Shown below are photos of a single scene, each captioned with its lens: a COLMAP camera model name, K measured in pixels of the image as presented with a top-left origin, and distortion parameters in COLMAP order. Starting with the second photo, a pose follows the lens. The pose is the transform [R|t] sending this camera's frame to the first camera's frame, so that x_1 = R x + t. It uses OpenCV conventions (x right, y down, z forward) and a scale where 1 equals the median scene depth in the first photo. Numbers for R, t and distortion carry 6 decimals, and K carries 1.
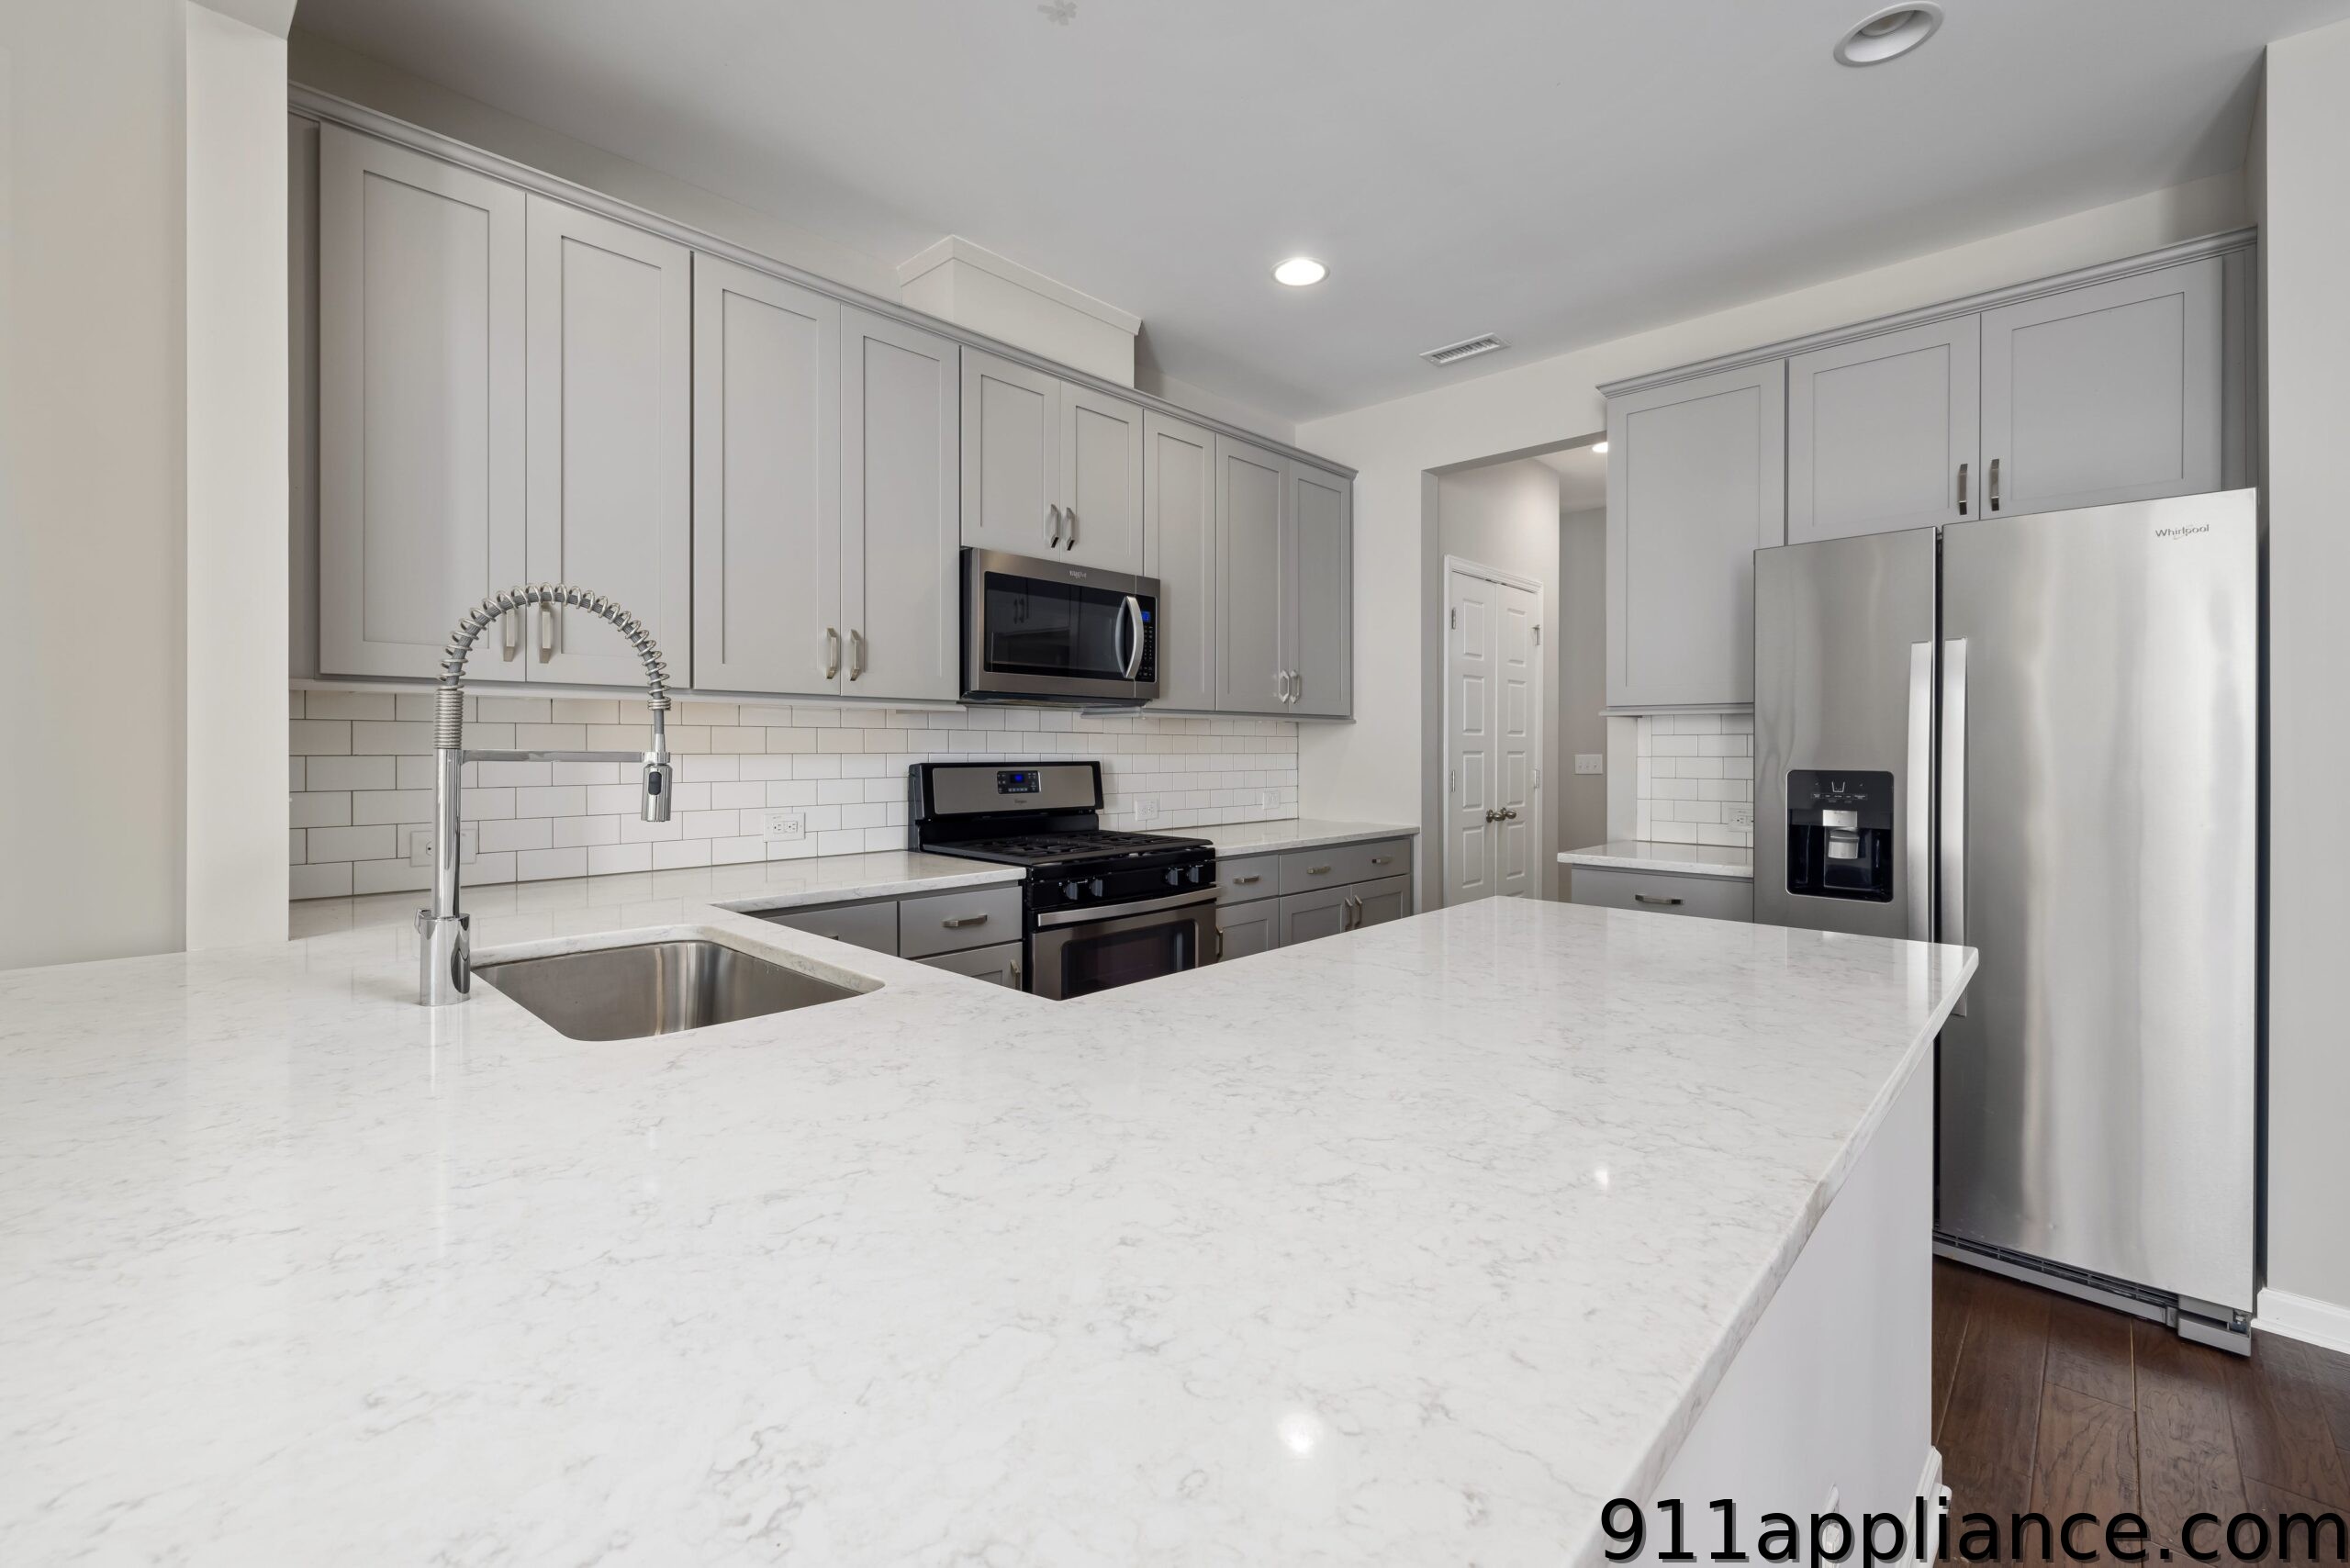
lens RADIAL K [[999.8, 0, 1171.8], [0, 999.8, 765.6], [0, 0, 1]] dist [-0.000715, -0.000046]
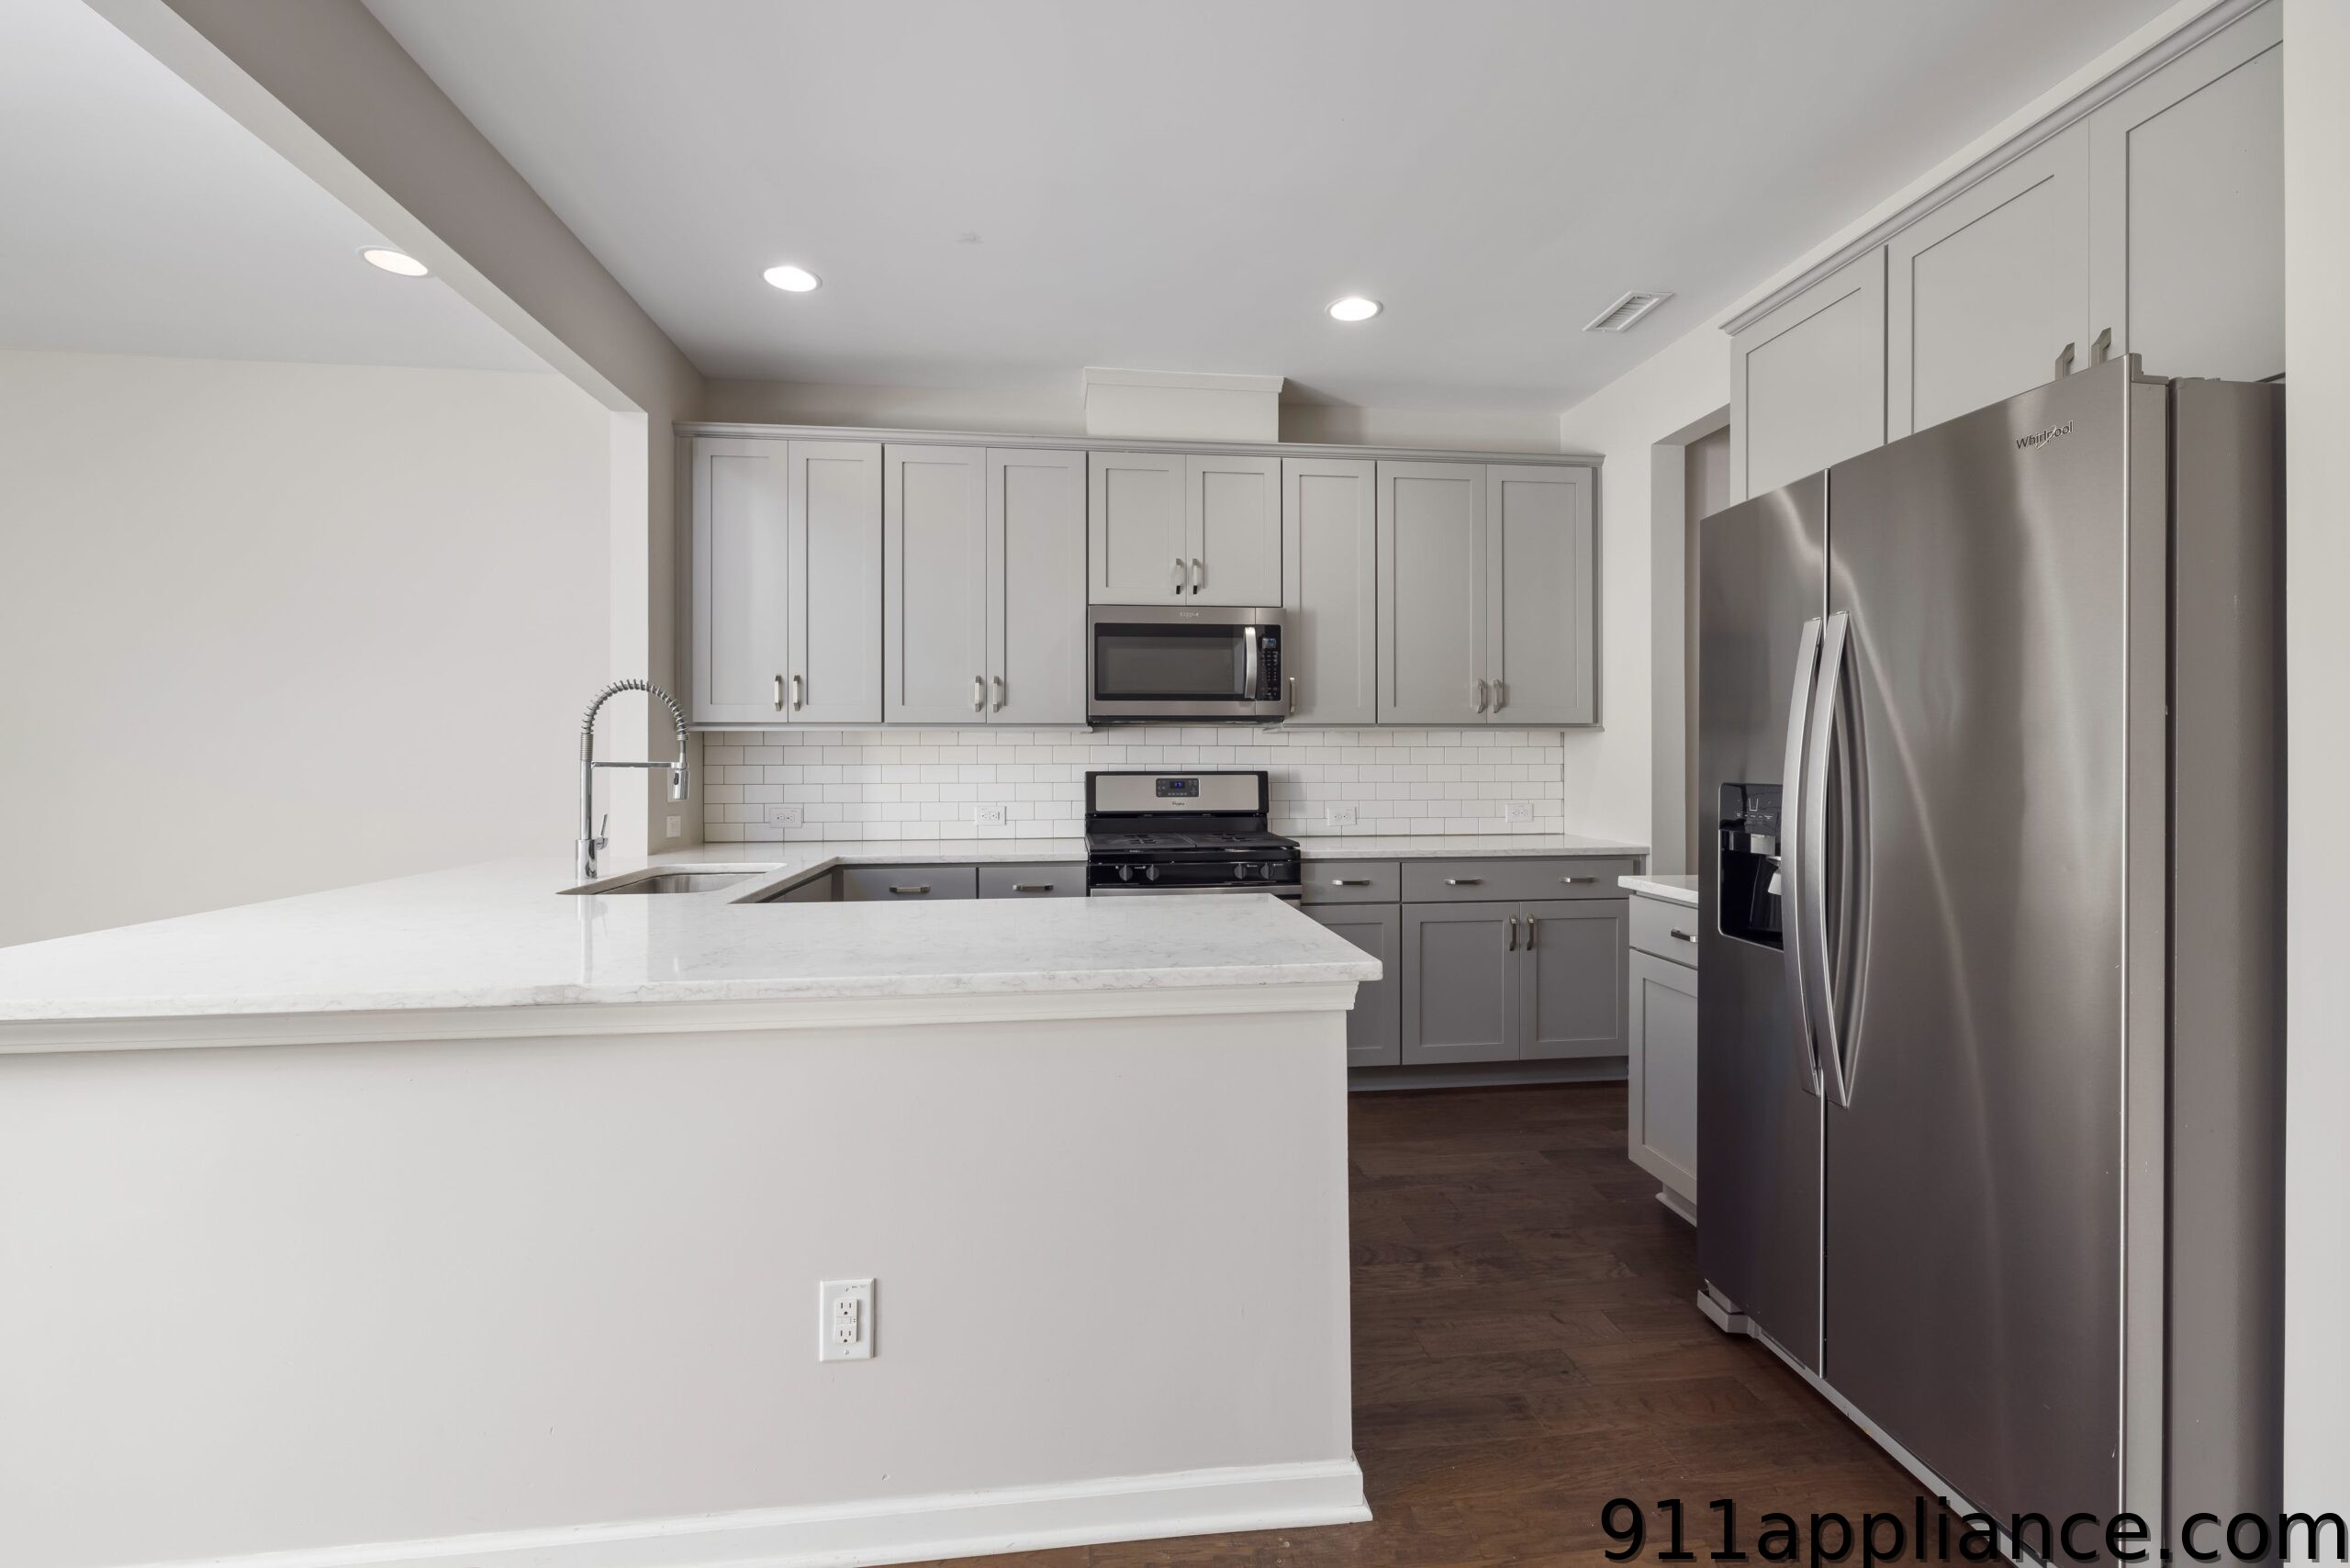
lens RADIAL K [[993.4, 0, 1175.0], [0, 993.4, 784.0], [0, 0, 1]] dist [0.000481, 0.000106]
pose [[0.773151, 0.012219, -0.634104, 0.624785], [-0.008482, 0.999924, 0.008925, 0.001170], [0.634165, -0.001522, 0.773196, 0.062242]]
